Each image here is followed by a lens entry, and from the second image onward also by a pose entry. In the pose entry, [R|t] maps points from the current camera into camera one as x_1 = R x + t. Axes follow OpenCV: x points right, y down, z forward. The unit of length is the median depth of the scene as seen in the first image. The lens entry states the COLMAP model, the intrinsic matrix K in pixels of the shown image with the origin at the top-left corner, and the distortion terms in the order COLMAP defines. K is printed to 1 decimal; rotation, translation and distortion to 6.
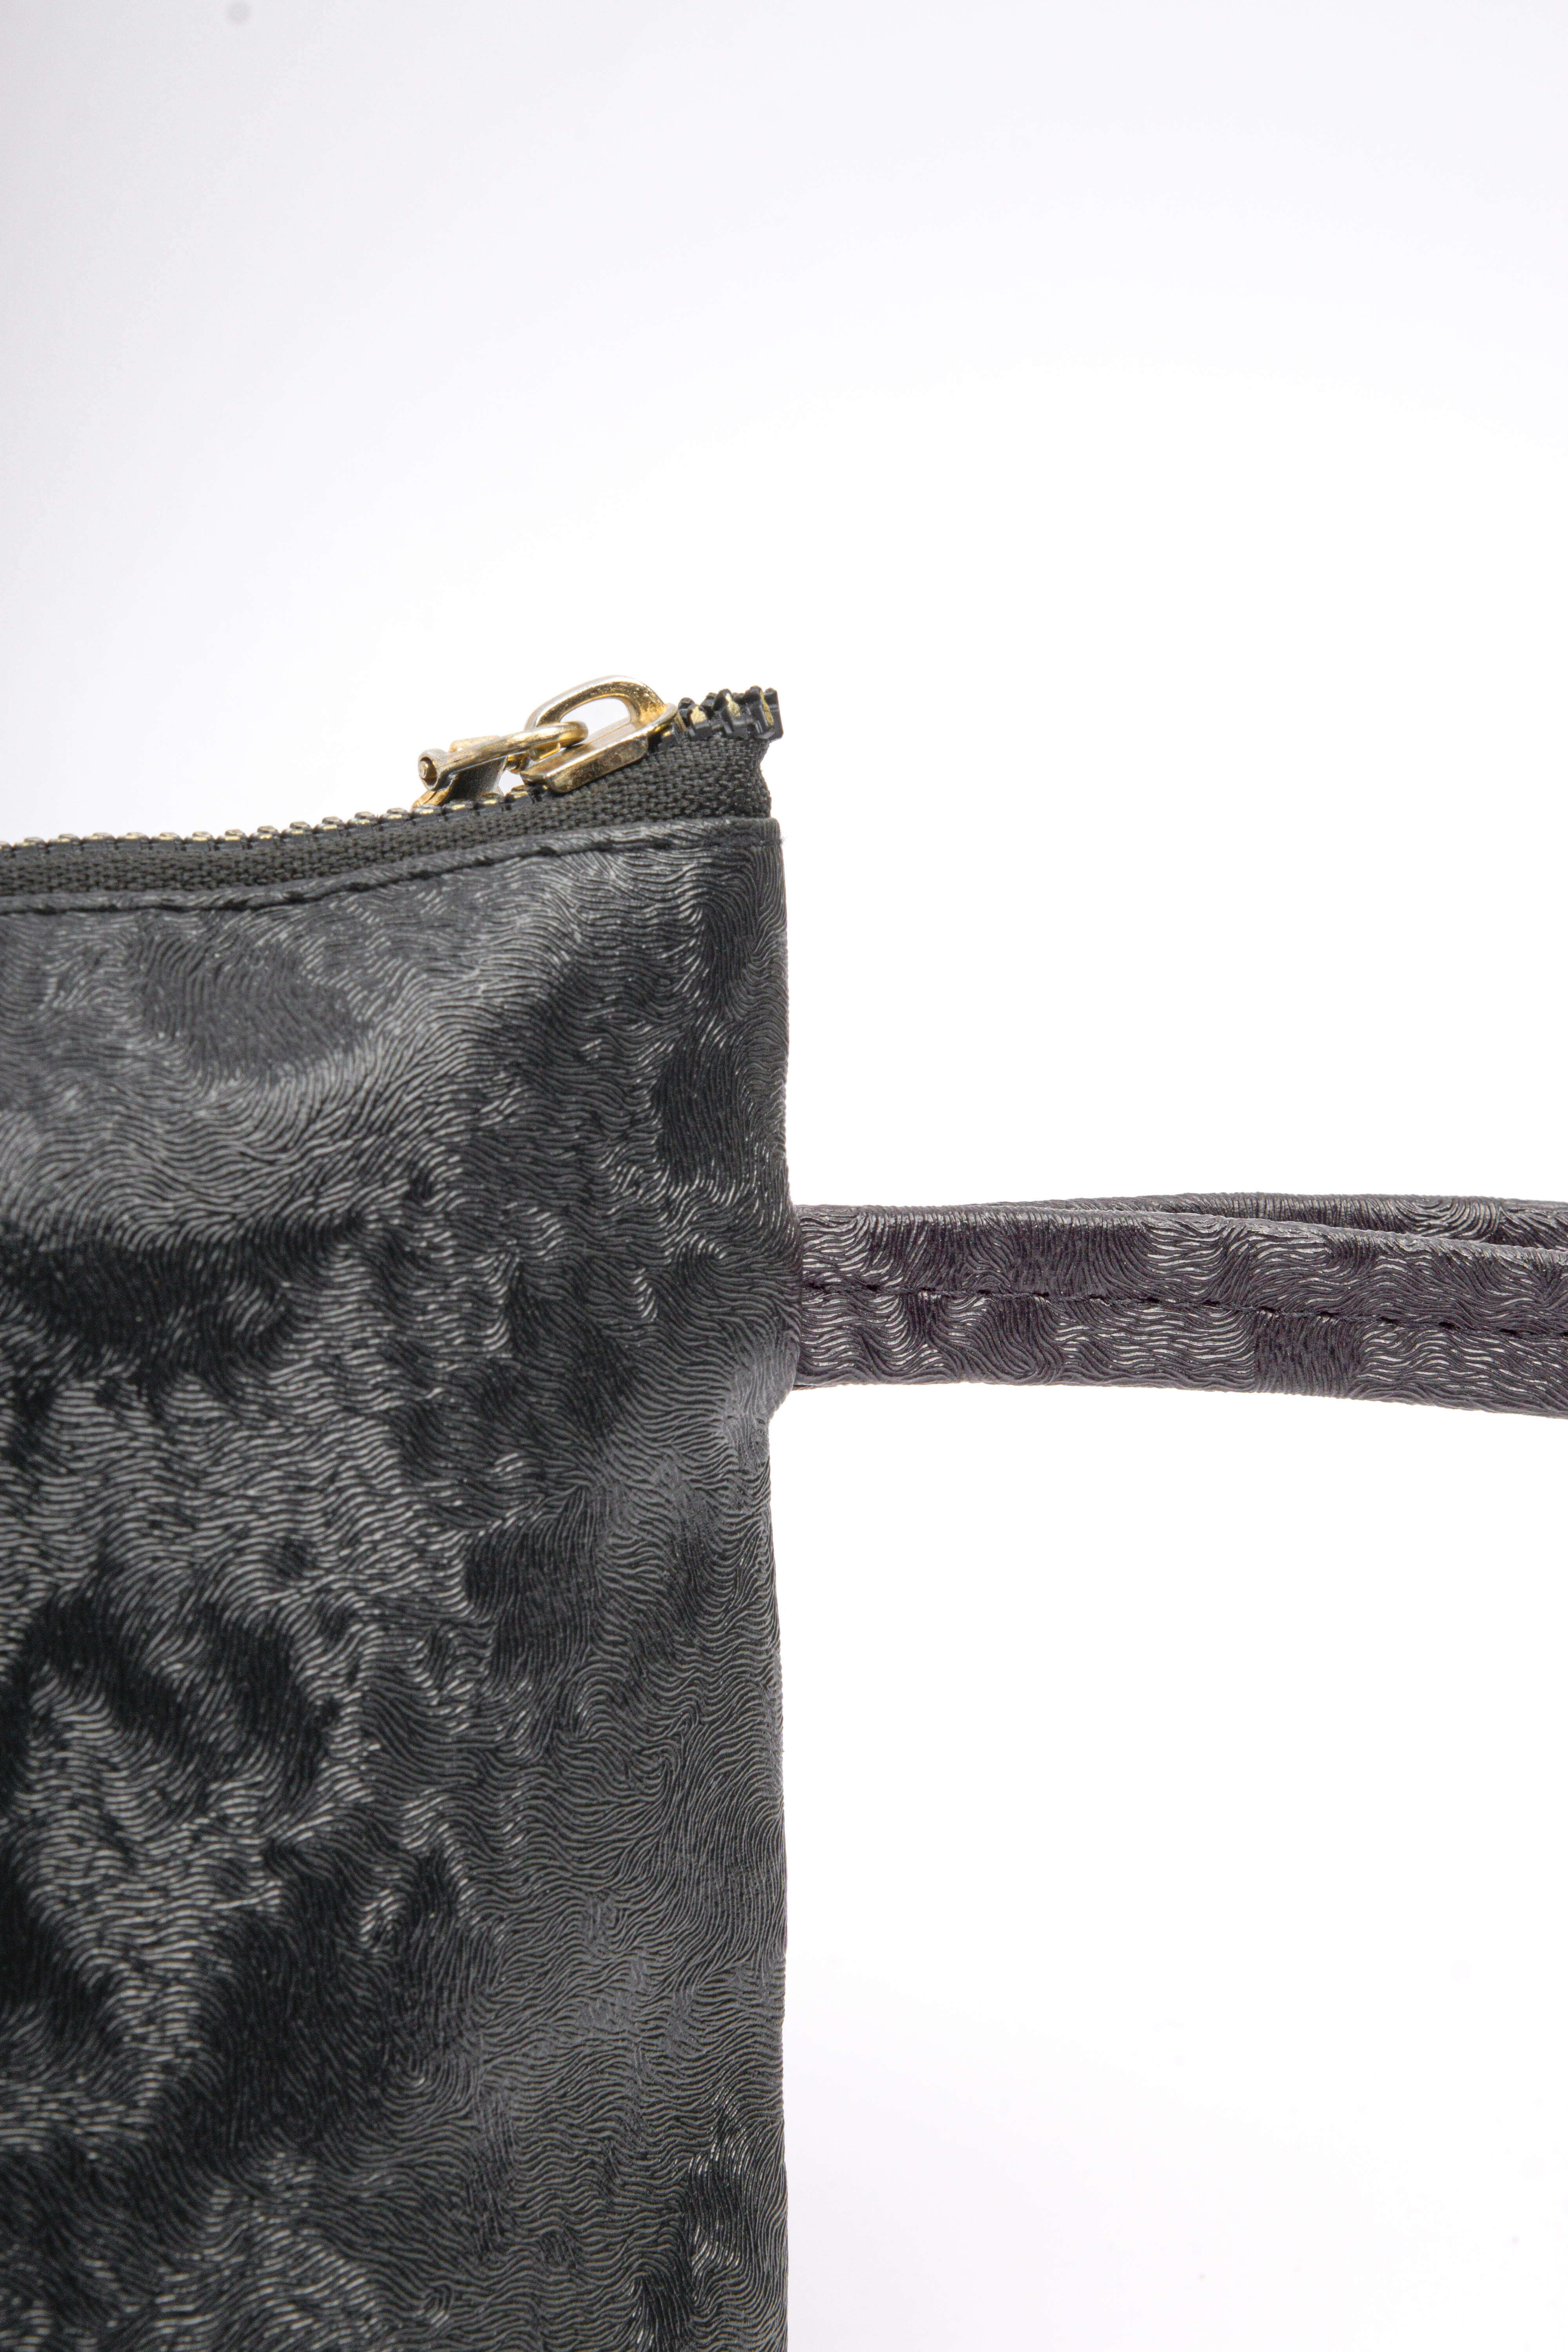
lens RADIAL K [[6219.9, 0, 788.3], [0, 6219.9, 1161.5], [0, 0, 1]] dist [0.716671, 0.000000]
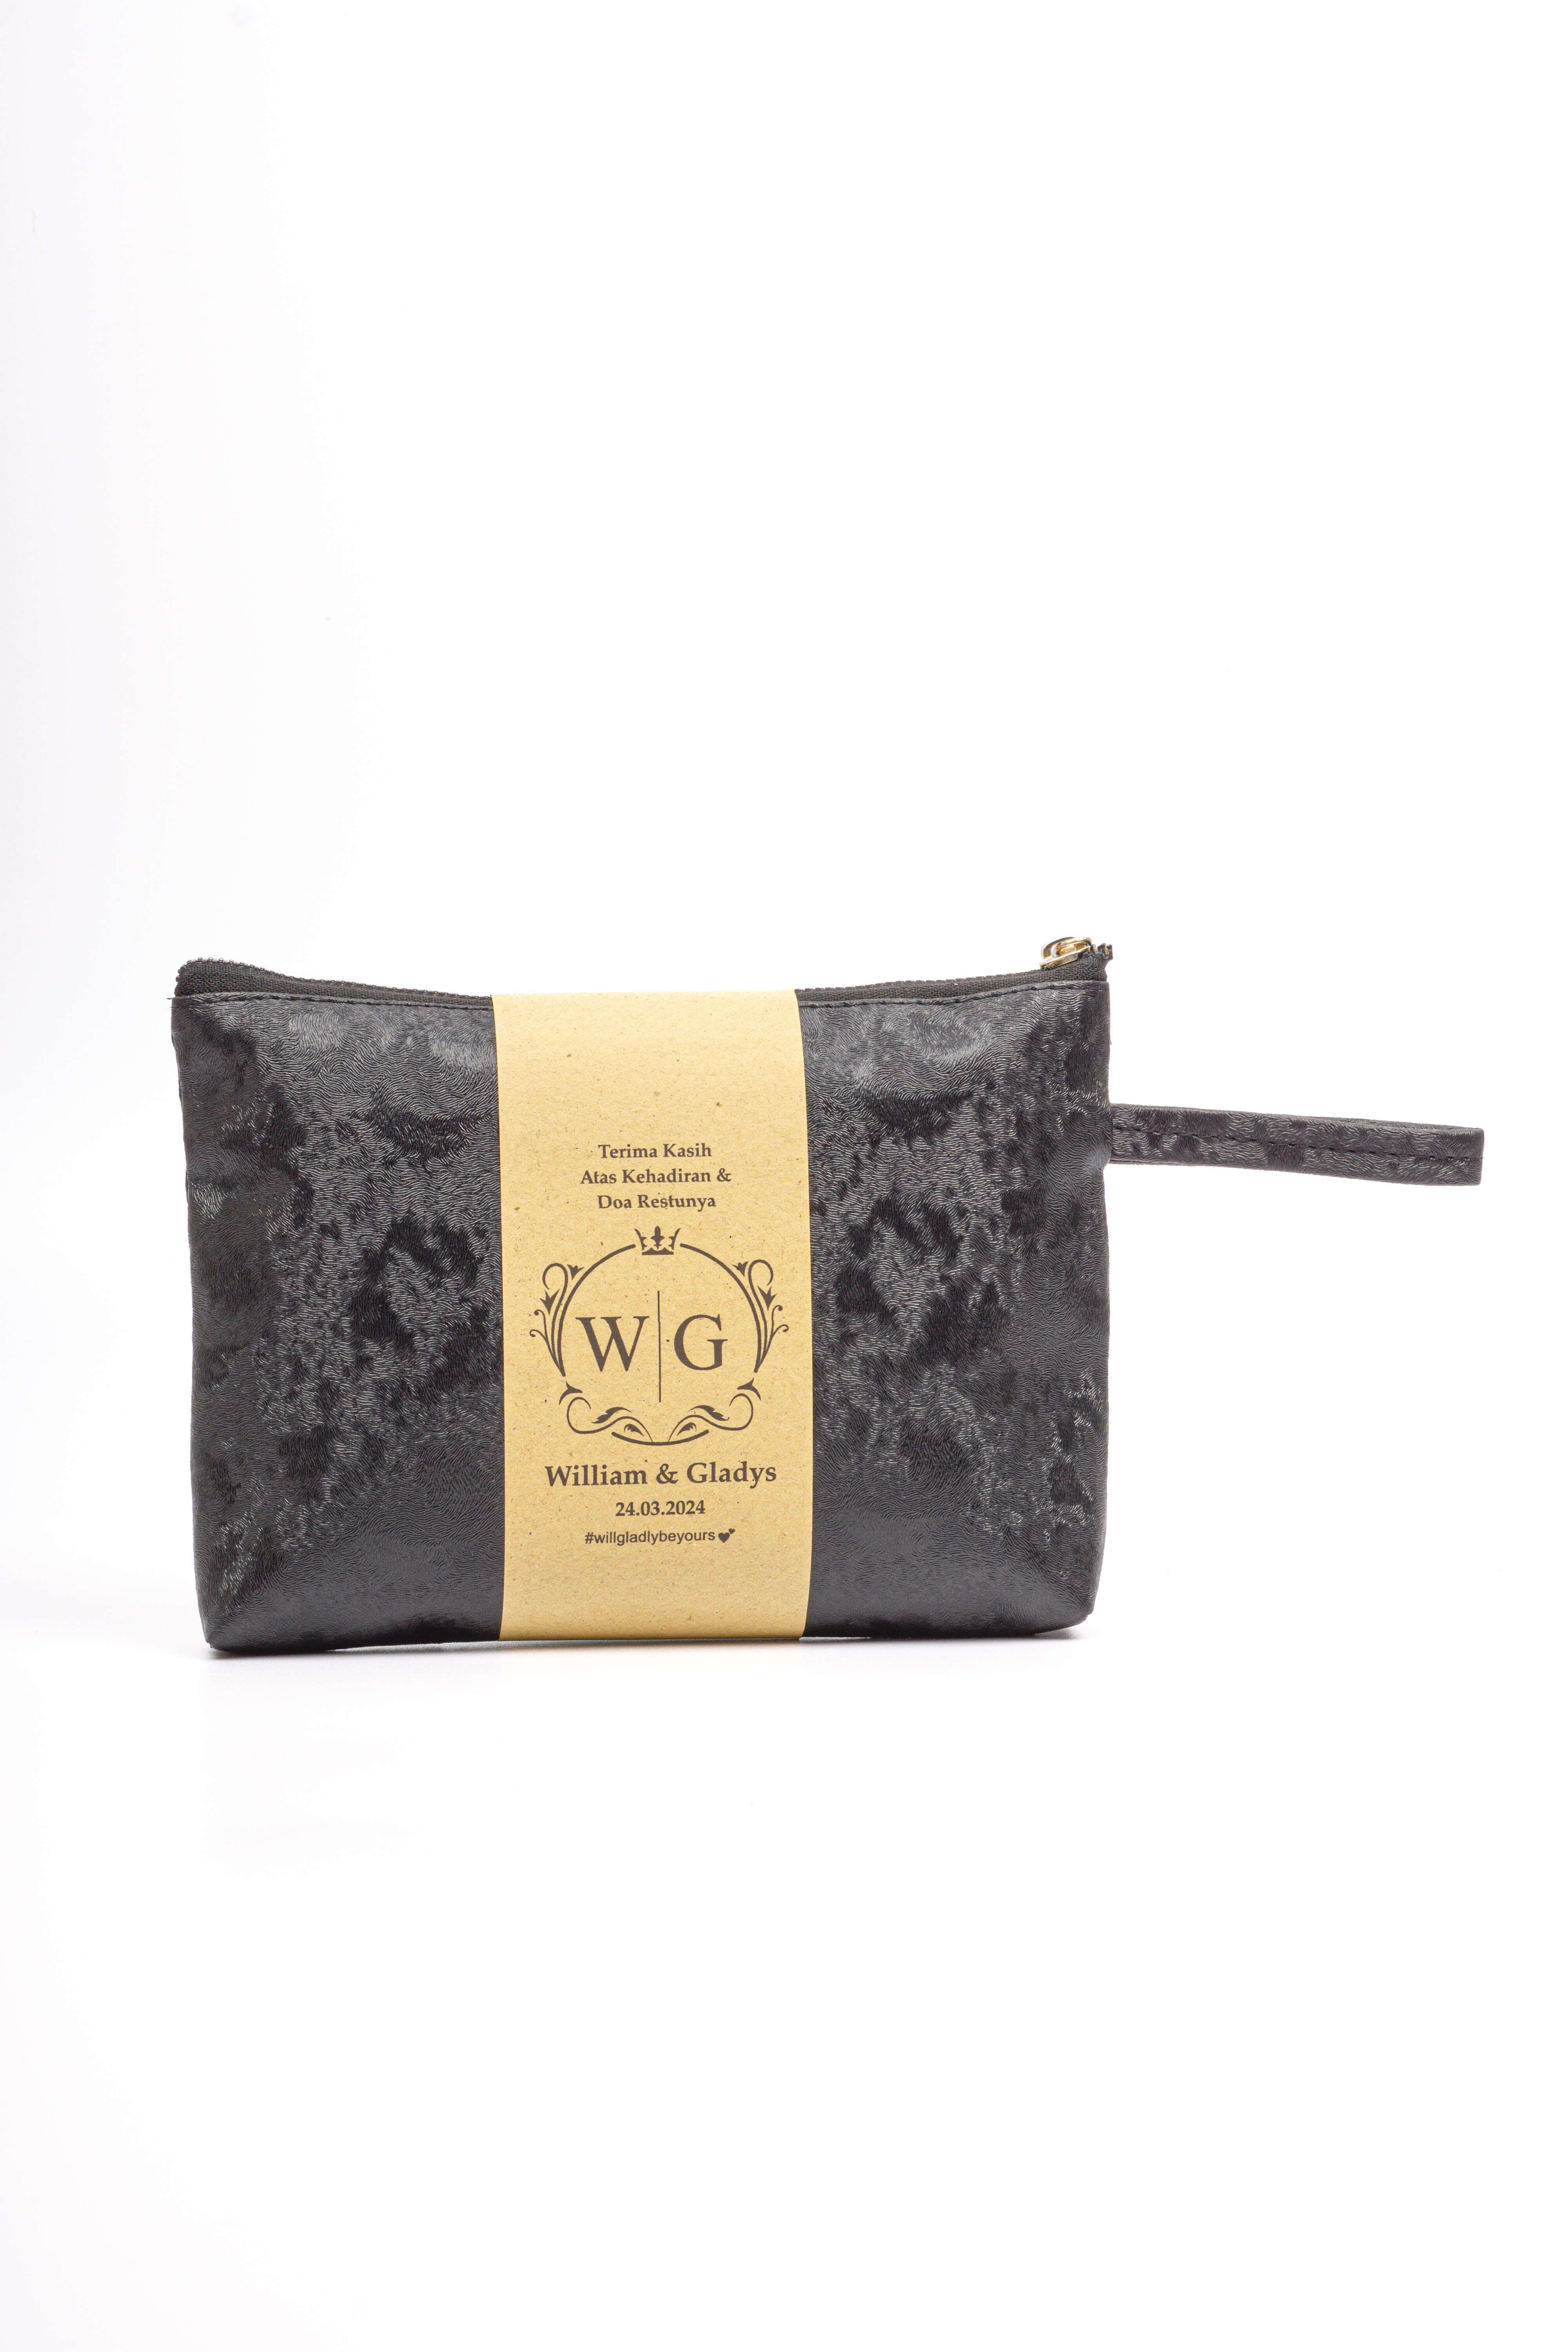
lens RADIAL K [[5741.1, 0, 787.9], [0, 5741.1, 1185.0], [0, 0, 1]] dist [0.684894, 0.000000]
pose [[0.986348, 0.008092, -0.164476, 0.341190], [-0.021233, 0.996704, -0.078295, 0.300442], [0.163300, 0.080719, 0.983269, -2.043760]]
